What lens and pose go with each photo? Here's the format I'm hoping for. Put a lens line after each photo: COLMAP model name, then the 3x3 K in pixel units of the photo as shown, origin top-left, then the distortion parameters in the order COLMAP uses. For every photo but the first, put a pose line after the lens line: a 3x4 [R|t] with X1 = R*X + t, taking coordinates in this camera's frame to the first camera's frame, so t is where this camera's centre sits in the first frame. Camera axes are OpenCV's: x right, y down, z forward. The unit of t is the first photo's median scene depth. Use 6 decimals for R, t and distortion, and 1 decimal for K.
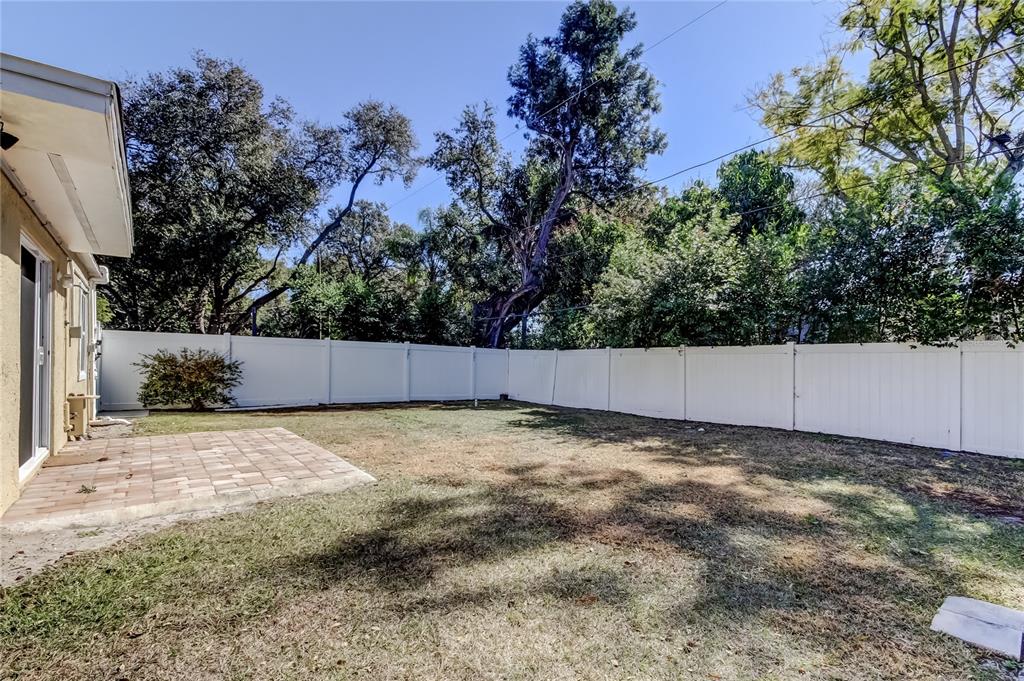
lens RADIAL K [[445.9, 0, 510.9], [0, 445.9, 364.3], [0, 0, 1]] dist [0.000519, -0.000412]
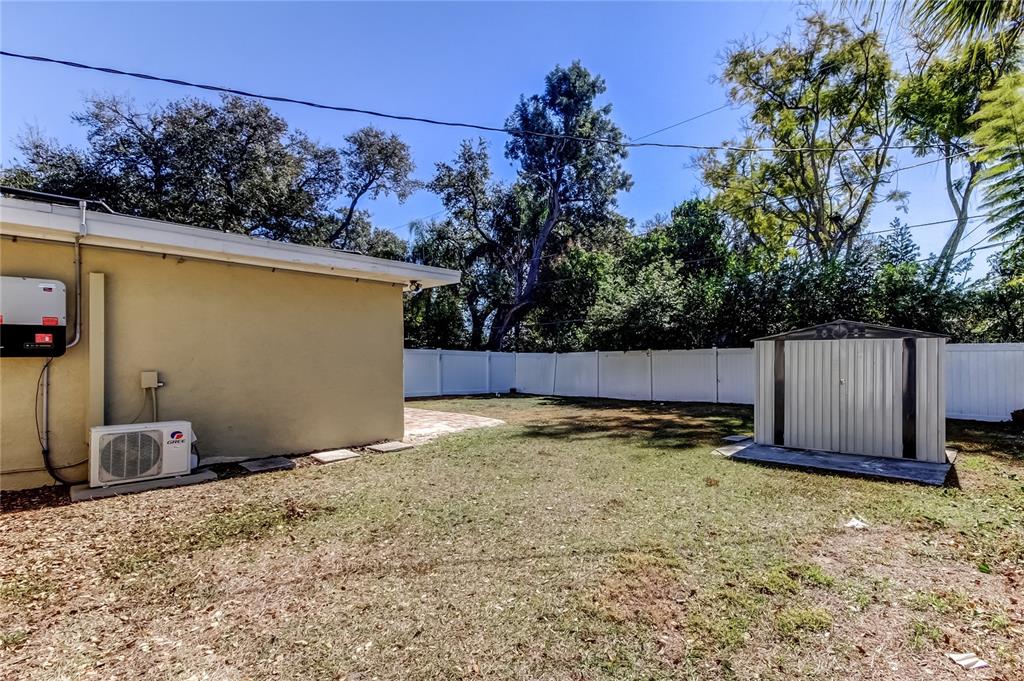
lens RADIAL K [[476.6, 0, 528.1], [0, 476.6, 350.9], [0, 0, 1]] dist [0.006300, -0.001169]
pose [[0.993076, -0.016932, 0.116244, -0.098275], [0.019935, 0.999496, -0.024713, -0.003554], [-0.115767, 0.026859, 0.992913, -0.261138]]
